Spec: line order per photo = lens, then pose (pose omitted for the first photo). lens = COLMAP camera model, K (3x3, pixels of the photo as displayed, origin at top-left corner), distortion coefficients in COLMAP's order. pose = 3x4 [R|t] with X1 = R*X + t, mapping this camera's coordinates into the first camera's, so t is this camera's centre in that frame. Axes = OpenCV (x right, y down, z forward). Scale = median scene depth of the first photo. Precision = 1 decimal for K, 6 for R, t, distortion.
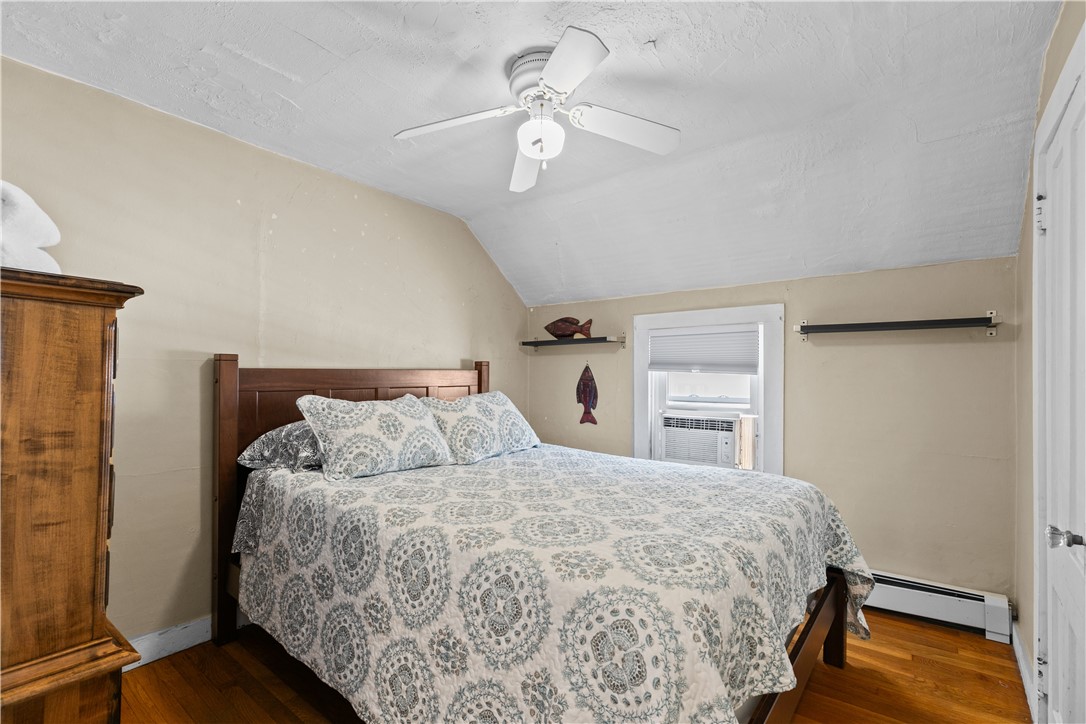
lens RADIAL K [[496.4, 0, 542.8], [0, 496.4, 362.4], [0, 0, 1]] dist [-0.000031, 0.000806]
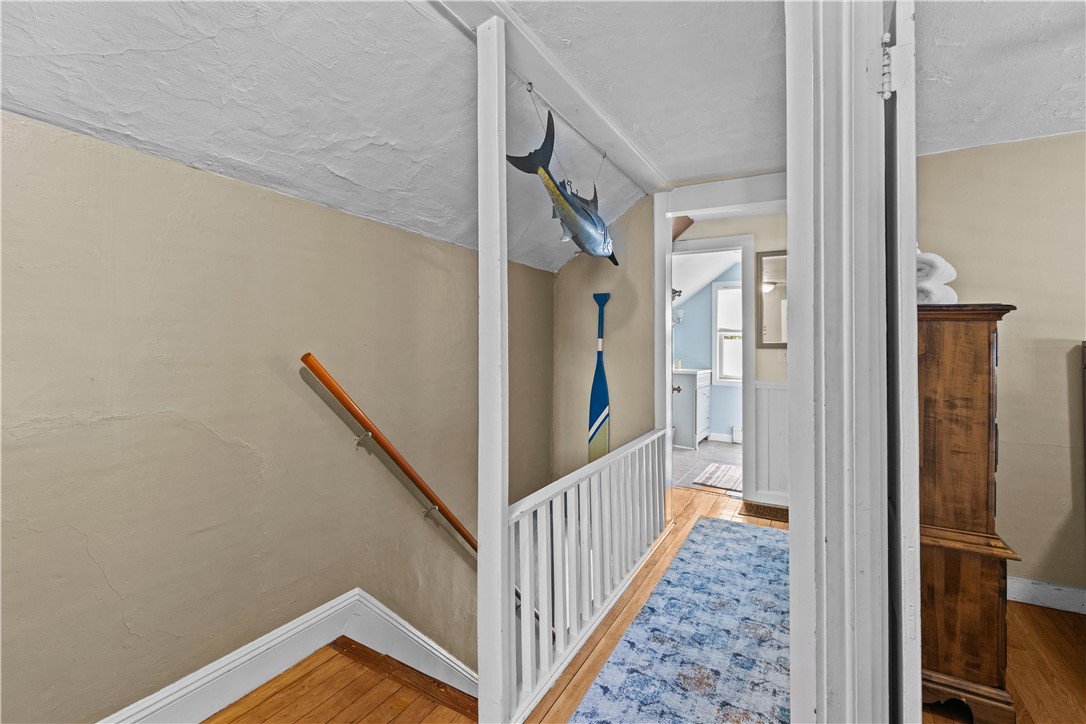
lens RADIAL K [[496.4, 0, 543.5], [0, 496.4, 340.6], [0, 0, 1]] dist [-0.000031, 0.000806]
pose [[0.149617, -0.012452, -0.988666, 0.447564], [0.018222, 0.999786, -0.009834, -0.059171], [0.988576, -0.016544, 0.149812, -0.618645]]
